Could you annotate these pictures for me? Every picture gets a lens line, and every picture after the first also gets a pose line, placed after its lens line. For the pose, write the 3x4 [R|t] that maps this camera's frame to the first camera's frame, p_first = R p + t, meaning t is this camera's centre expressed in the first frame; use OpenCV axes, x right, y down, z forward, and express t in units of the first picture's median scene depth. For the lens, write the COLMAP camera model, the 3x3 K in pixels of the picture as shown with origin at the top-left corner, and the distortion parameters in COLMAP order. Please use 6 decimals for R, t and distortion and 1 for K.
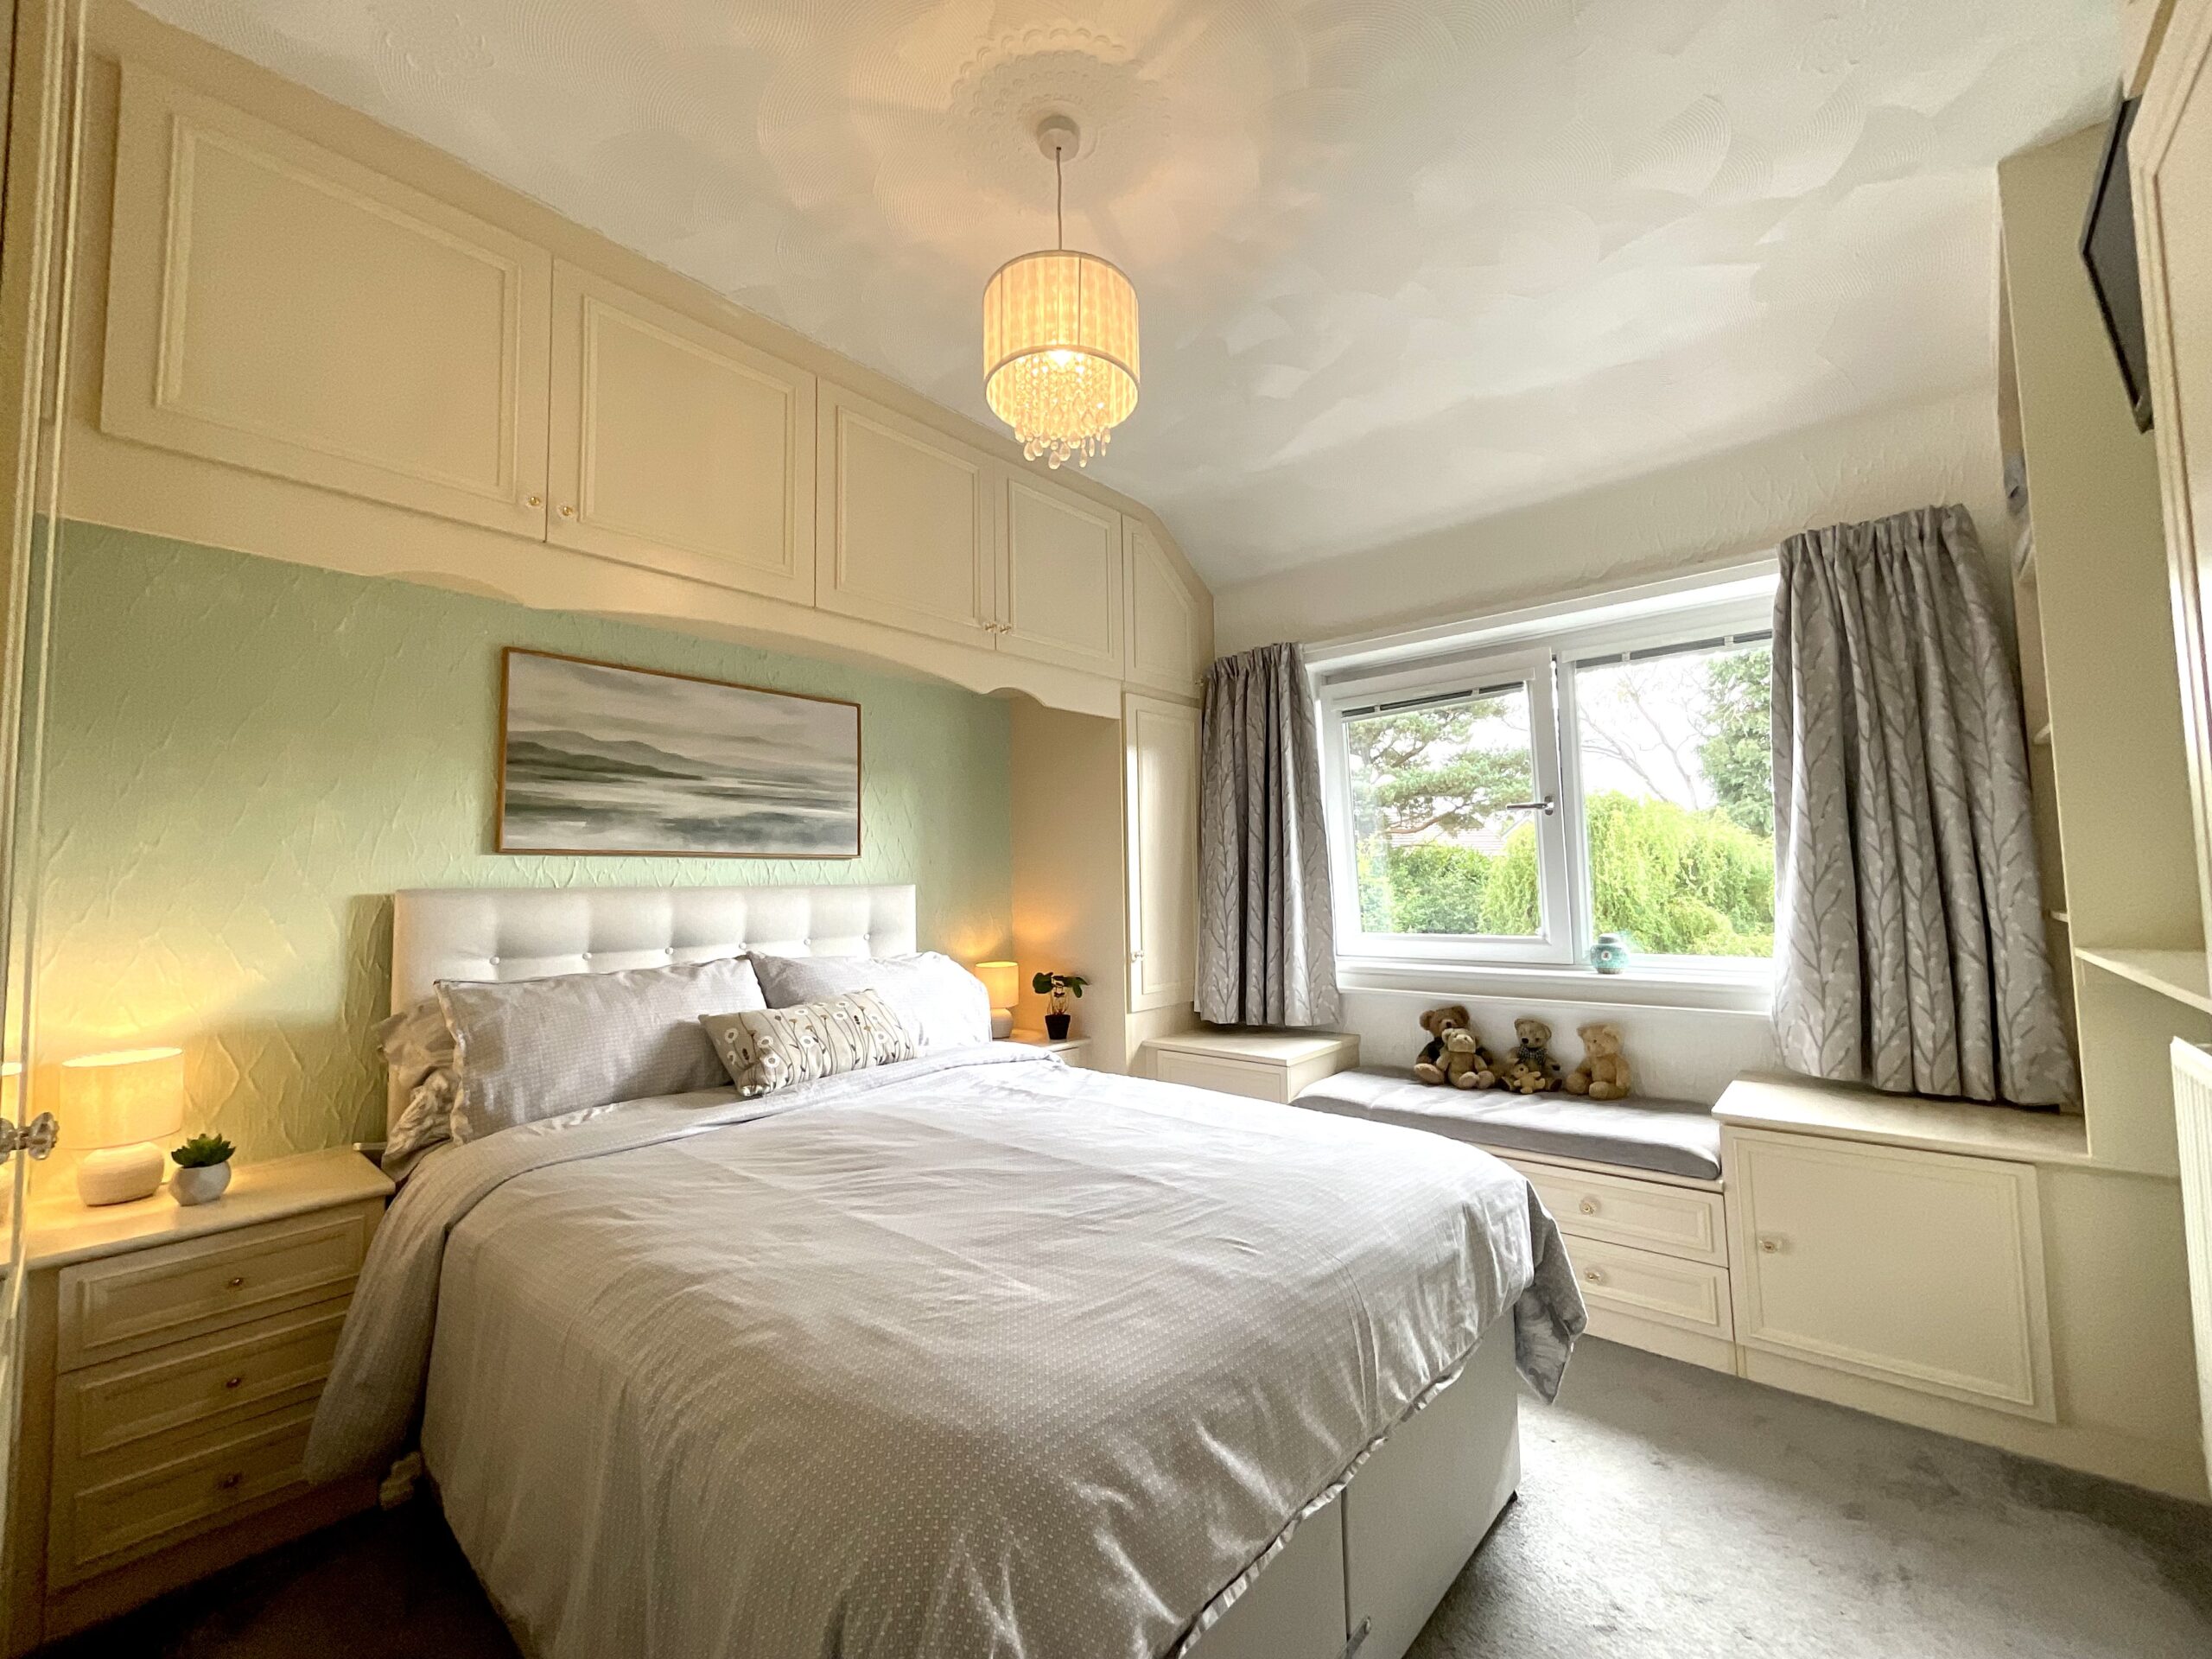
lens RADIAL K [[898.9, 0, 1113.0], [0, 898.9, 825.6], [0, 0, 1]] dist [0.002034, -0.002048]
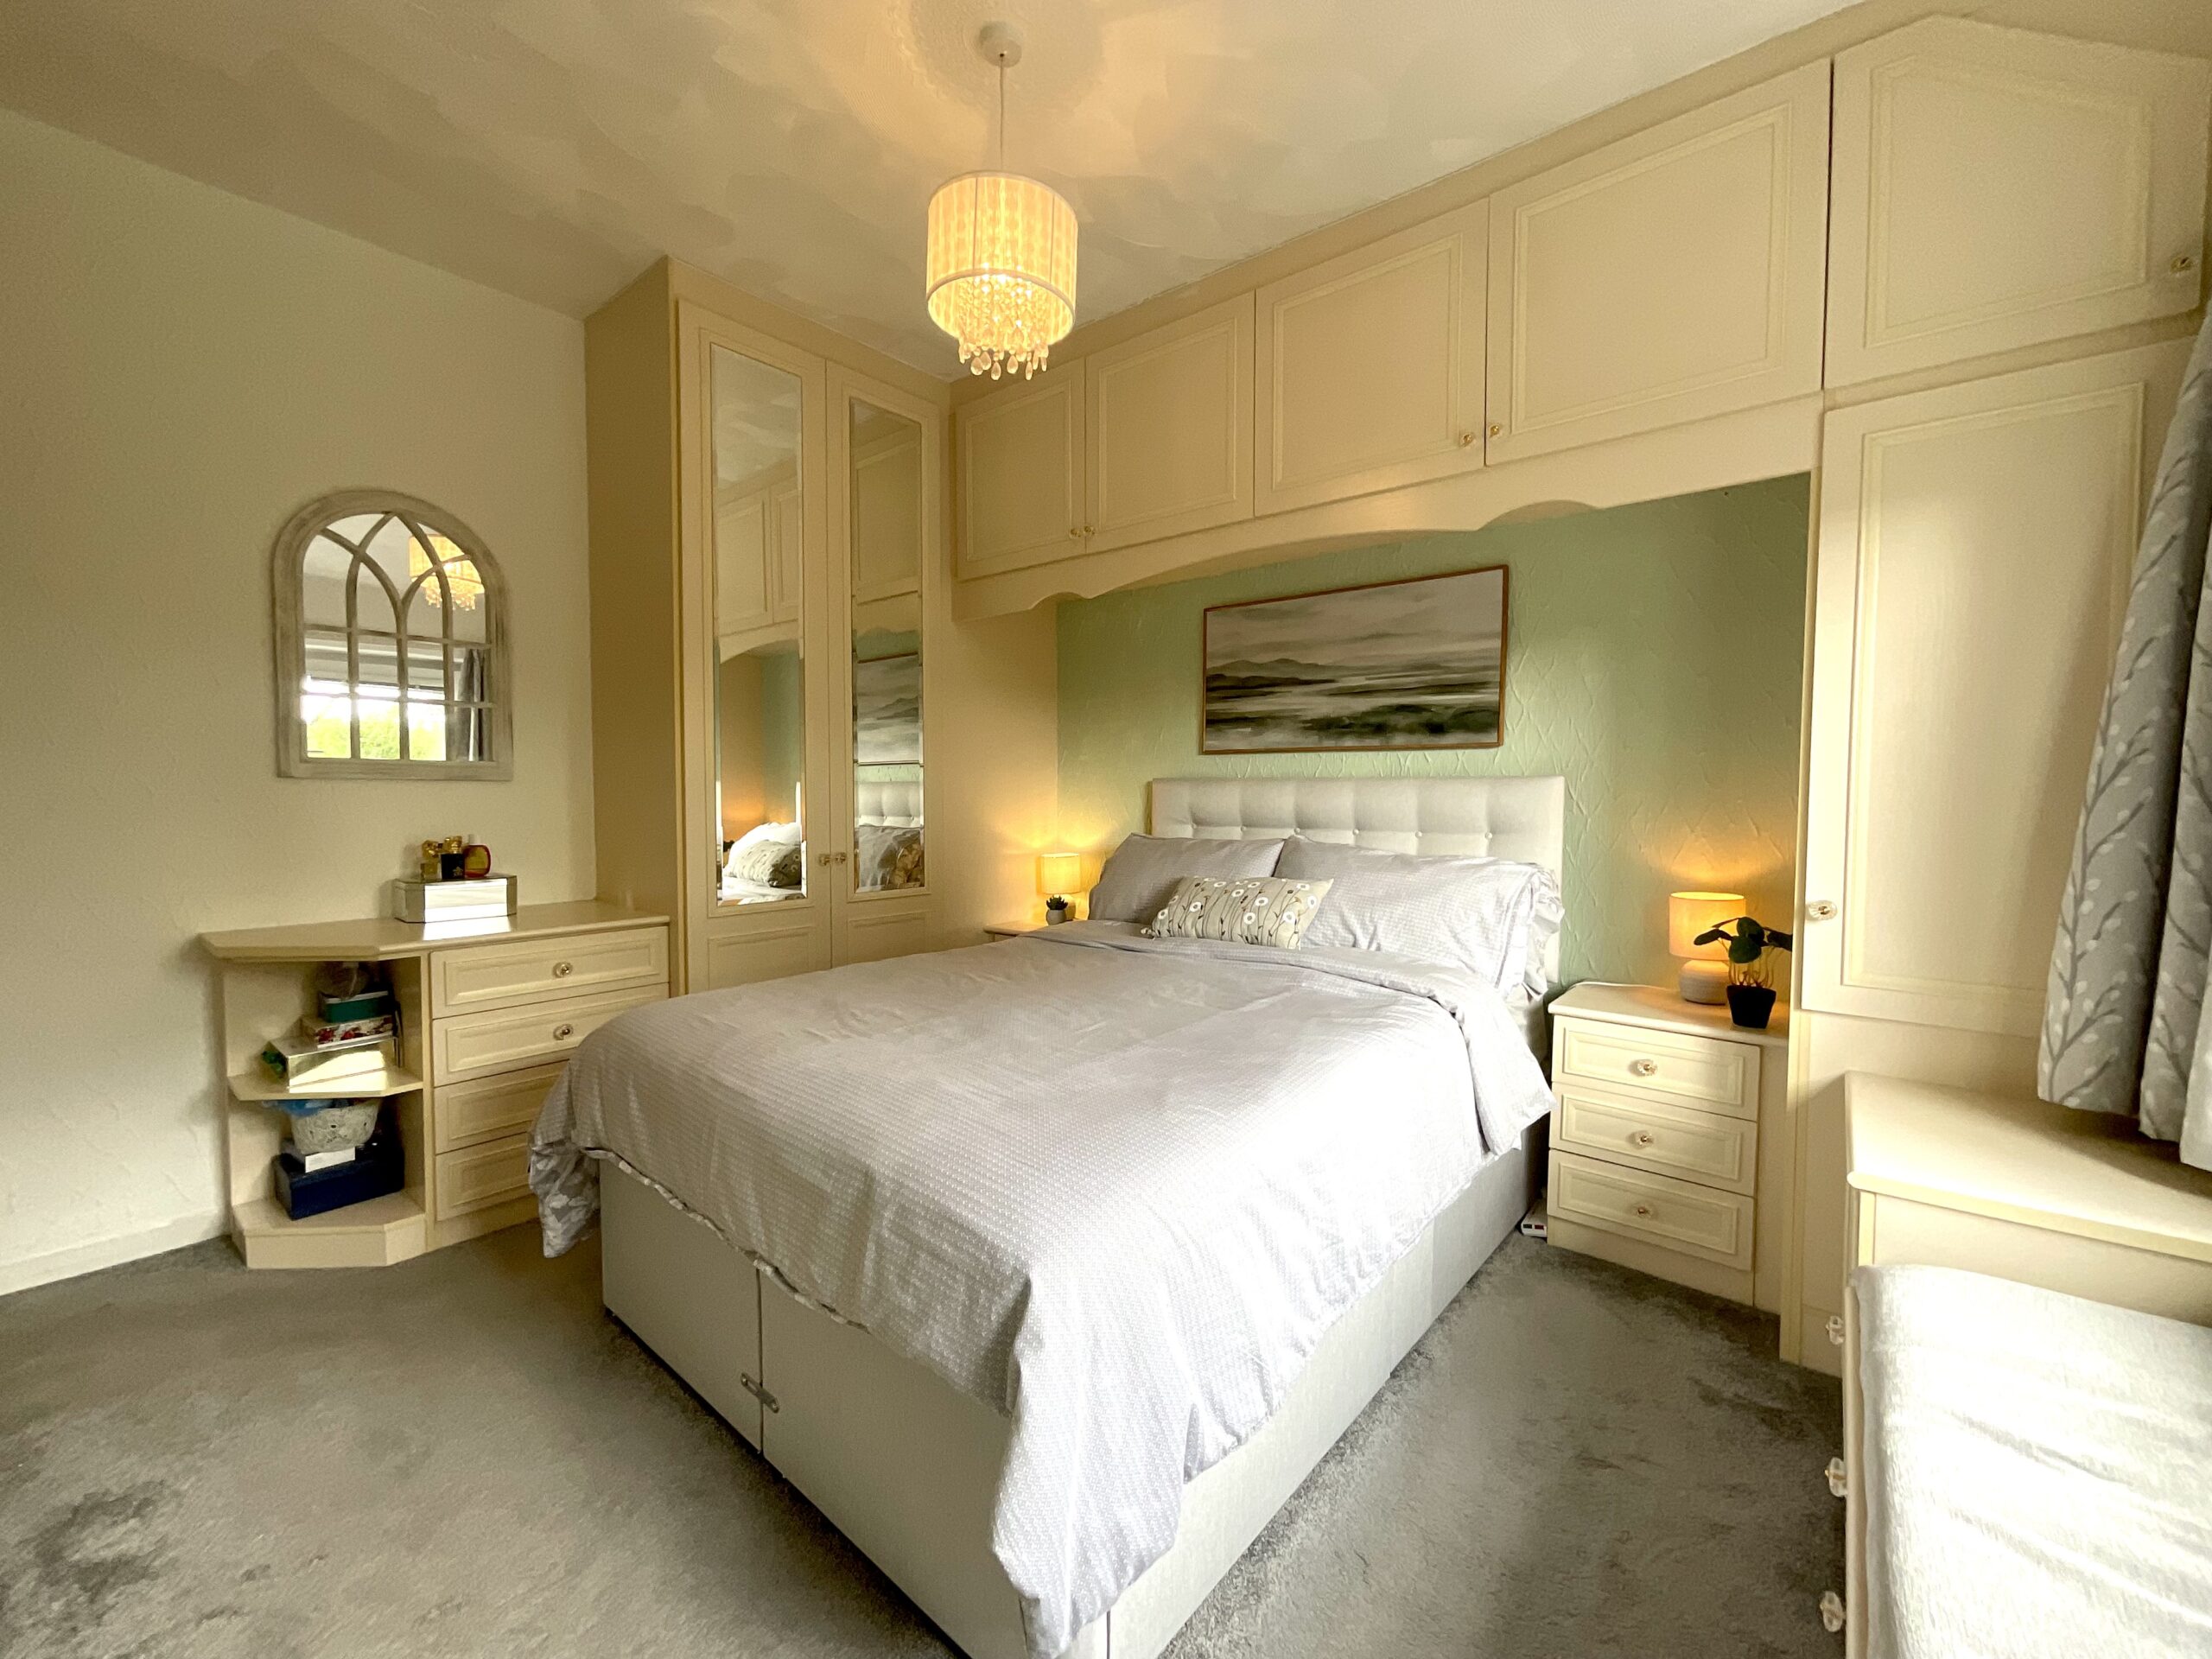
lens RADIAL K [[898.9, 0, 1114.9], [0, 898.9, 832.3], [0, 0, 1]] dist [0.002034, -0.002048]
pose [[0.039778, 0.062101, -0.997277, 0.708730], [0.063244, 0.995909, 0.064539, 0.048988], [0.997205, -0.065639, 0.035688, 0.724526]]
